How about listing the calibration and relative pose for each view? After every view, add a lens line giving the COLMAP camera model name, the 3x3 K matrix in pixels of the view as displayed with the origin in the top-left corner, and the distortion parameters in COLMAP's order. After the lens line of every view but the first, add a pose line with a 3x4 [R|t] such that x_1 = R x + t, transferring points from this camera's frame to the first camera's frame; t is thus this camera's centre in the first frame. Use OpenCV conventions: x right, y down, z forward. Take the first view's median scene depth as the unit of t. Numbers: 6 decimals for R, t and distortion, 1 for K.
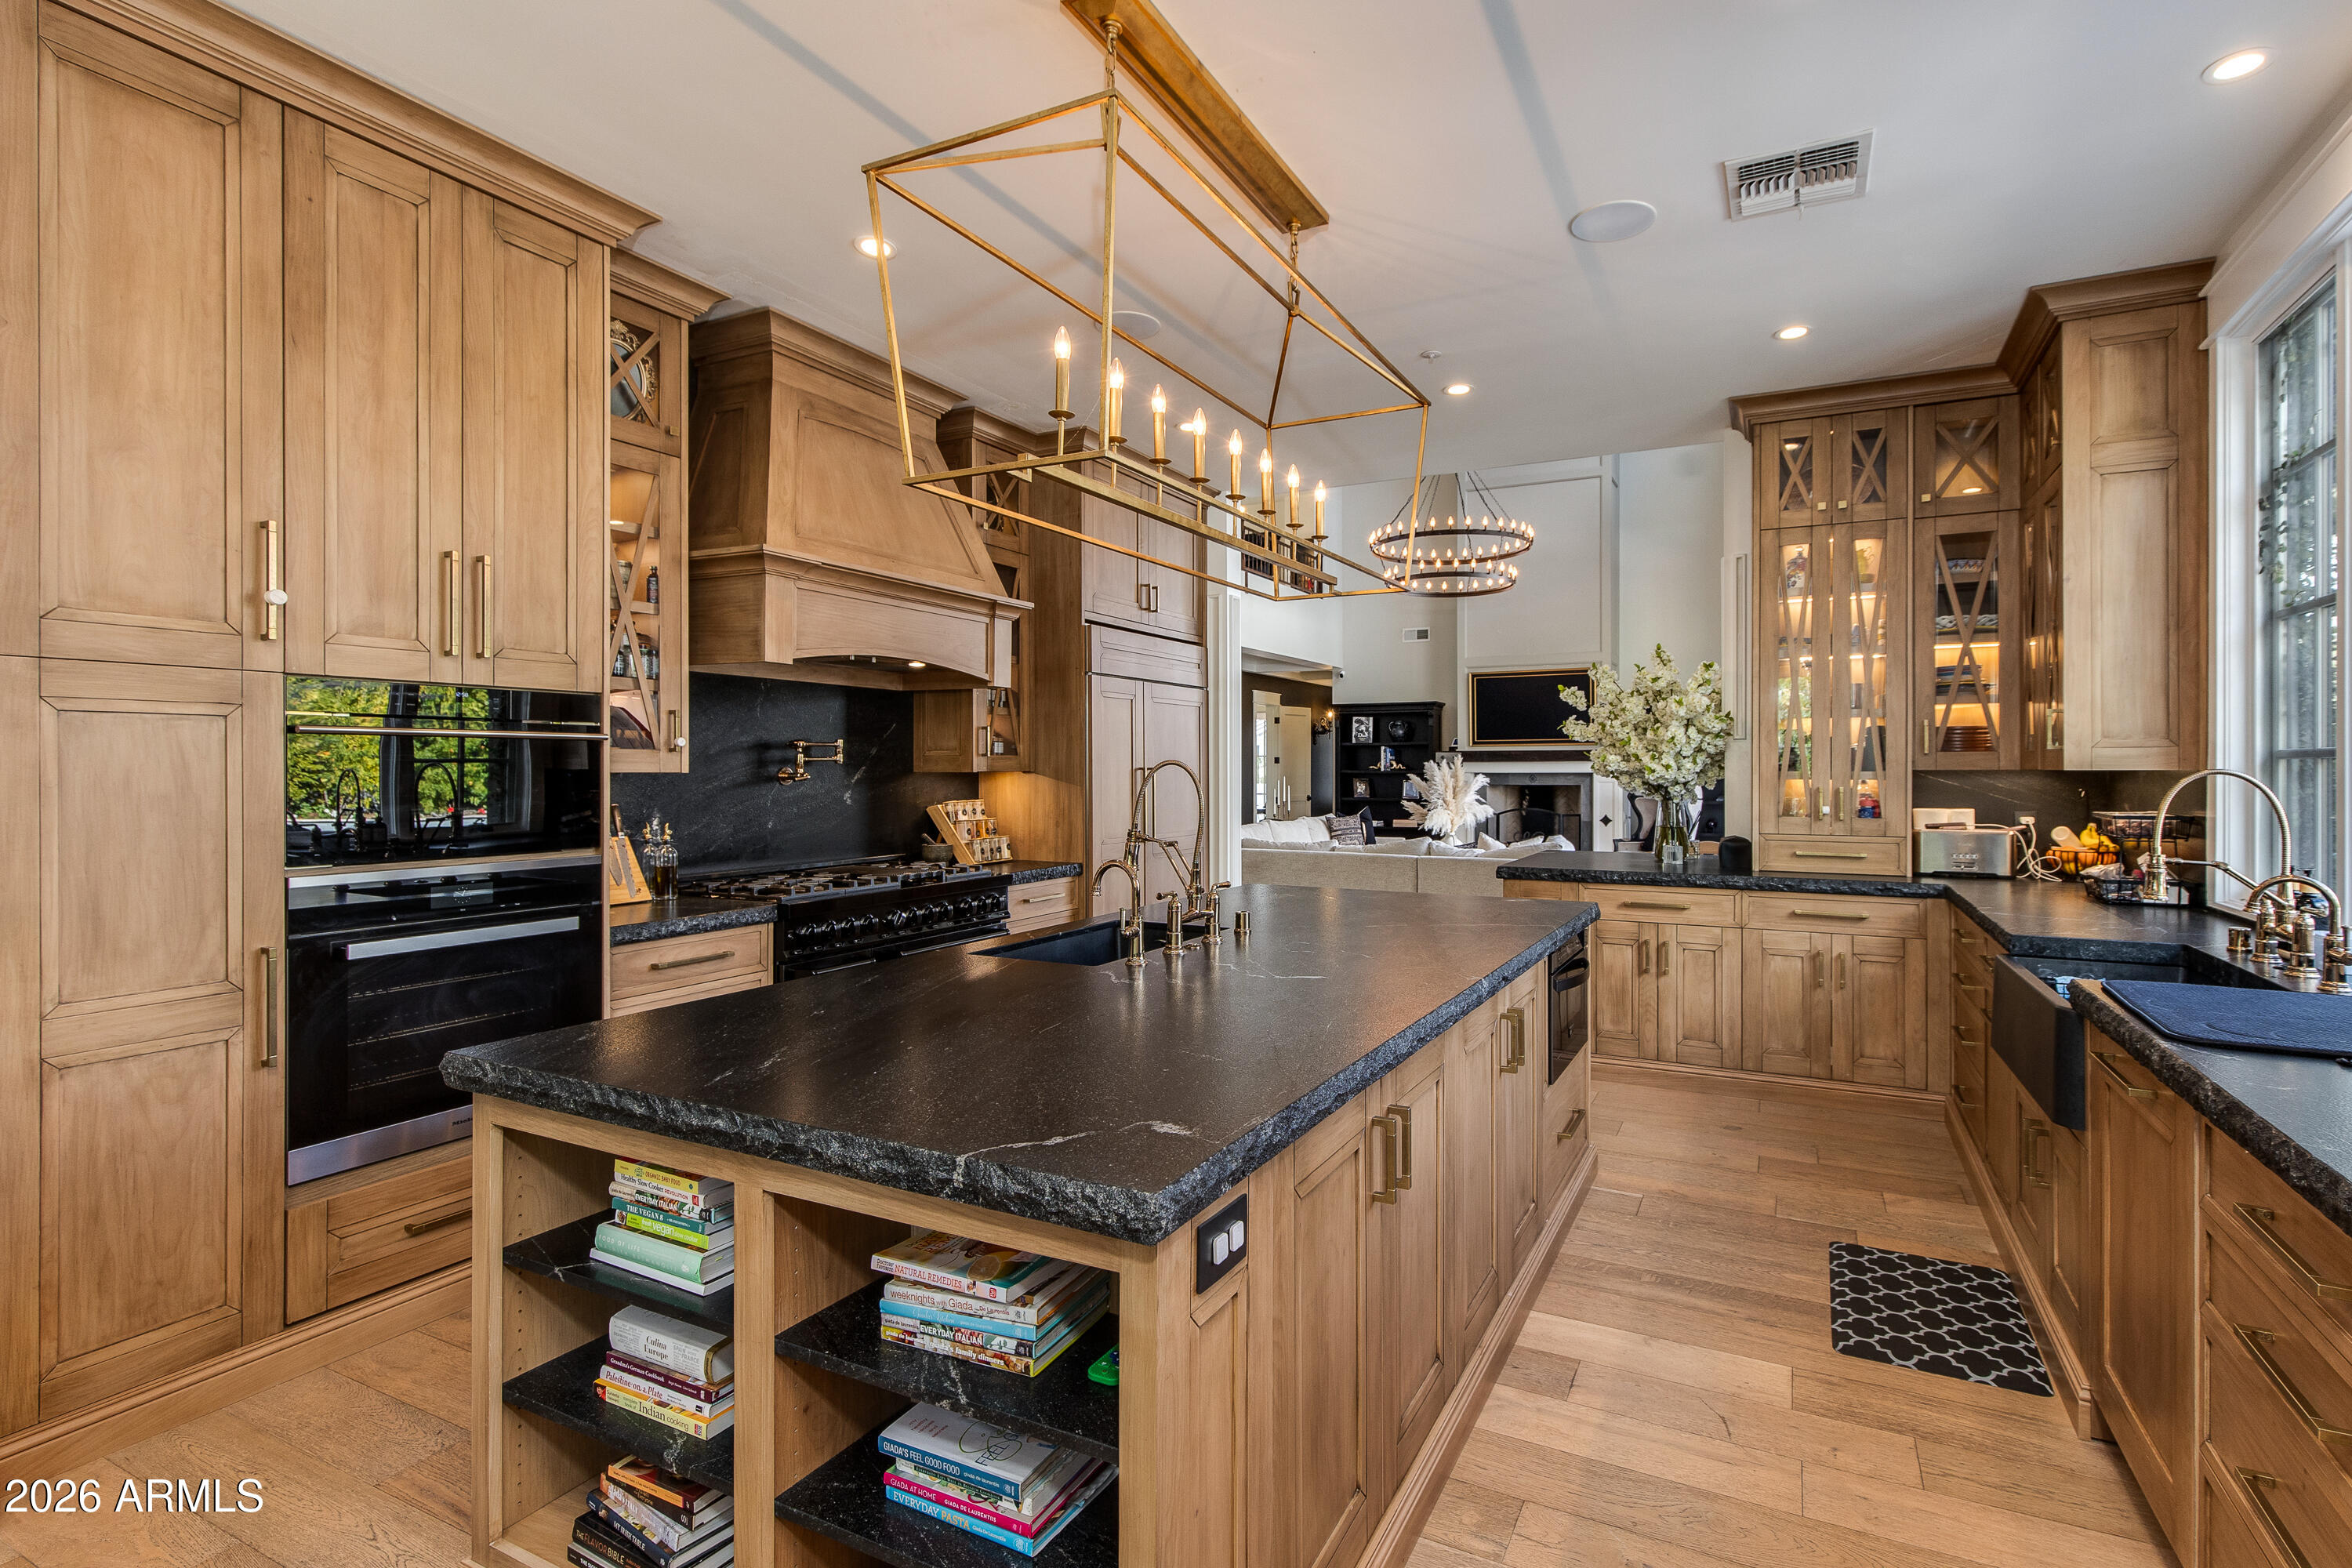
lens RADIAL K [[1076.2, 0, 1188.8], [0, 1076.2, 776.8], [0, 0, 1]] dist [0.020575, 0.000114]
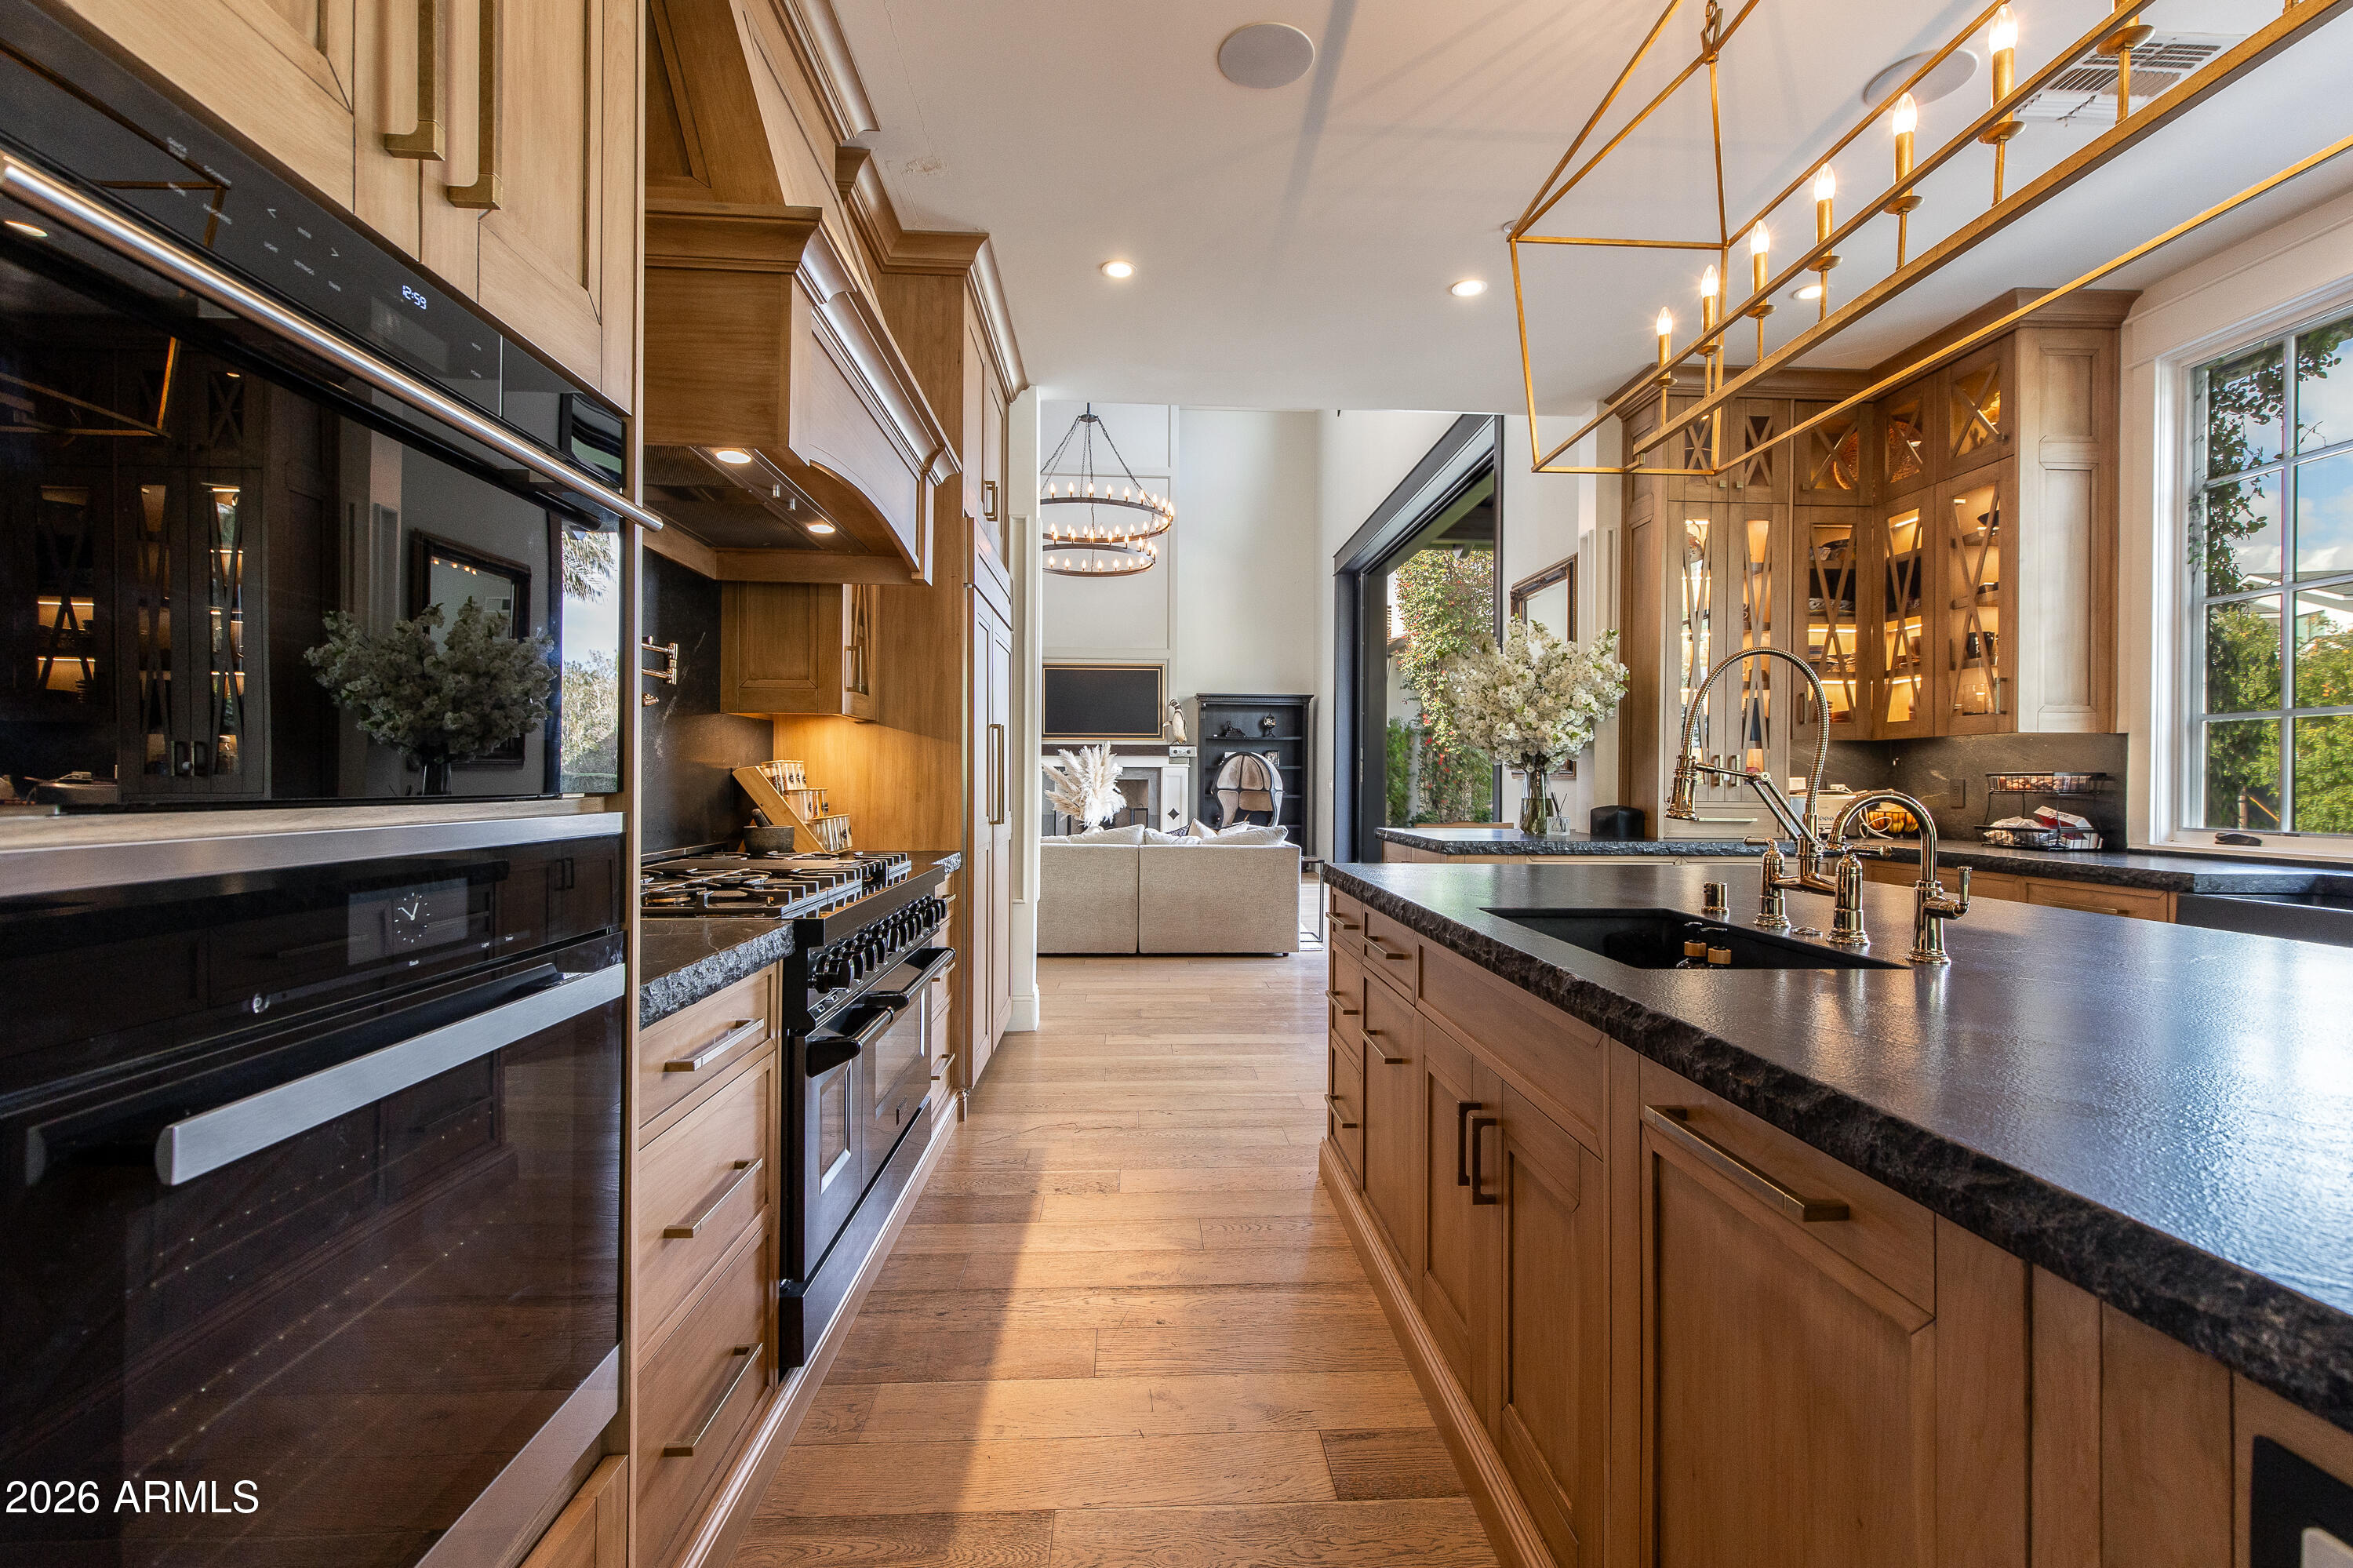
lens RADIAL K [[1076.7, 0, 1189.3], [0, 1076.7, 776.8], [0, 0, 1]] dist [0.020575, 0.000114]
pose [[0.867573, 0.008197, 0.497243, -0.379553], [-0.005822, 0.999963, -0.006327, 0.040486], [-0.497276, 0.002595, 0.867588, 0.363615]]
